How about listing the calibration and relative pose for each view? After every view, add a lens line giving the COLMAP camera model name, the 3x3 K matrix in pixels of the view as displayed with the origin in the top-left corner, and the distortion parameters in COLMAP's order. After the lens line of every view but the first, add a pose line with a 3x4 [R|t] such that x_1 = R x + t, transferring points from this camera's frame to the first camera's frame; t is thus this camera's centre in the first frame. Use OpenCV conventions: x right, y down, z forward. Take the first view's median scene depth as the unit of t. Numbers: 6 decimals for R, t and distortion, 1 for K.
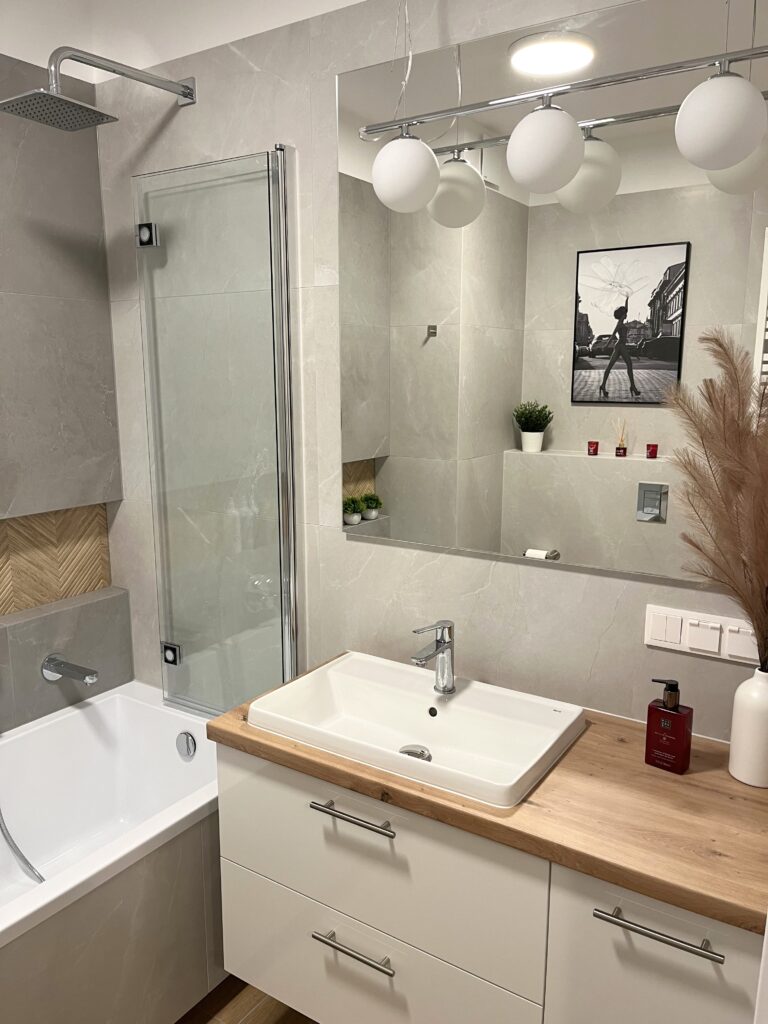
lens RADIAL K [[772.3, 0, 380.7], [0, 772.3, 519.2], [0, 0, 1]] dist [0.041402, -0.032951]
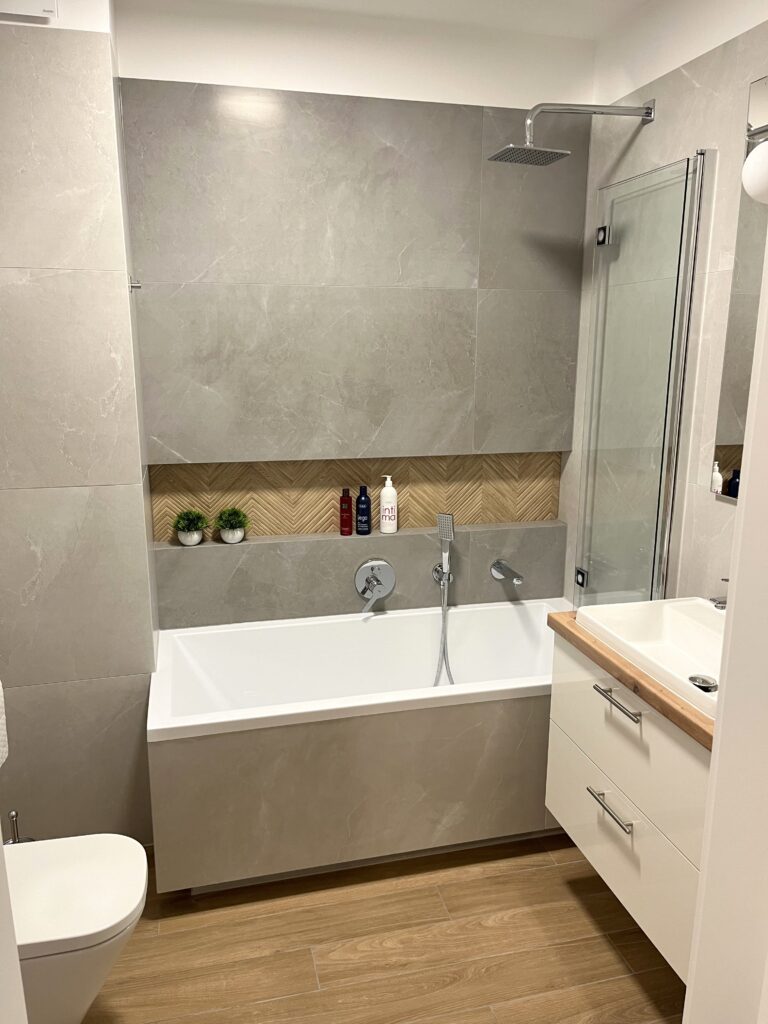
lens RADIAL K [[772.3, 0, 384.0], [0, 772.3, 517.4], [0, 0, 1]] dist [0.041402, -0.032951]
pose [[0.736509, 0.150733, -0.659419, 0.317534], [-0.130175, 0.988218, 0.080498, 0.022243], [0.663783, 0.026552, 0.747453, -0.140151]]
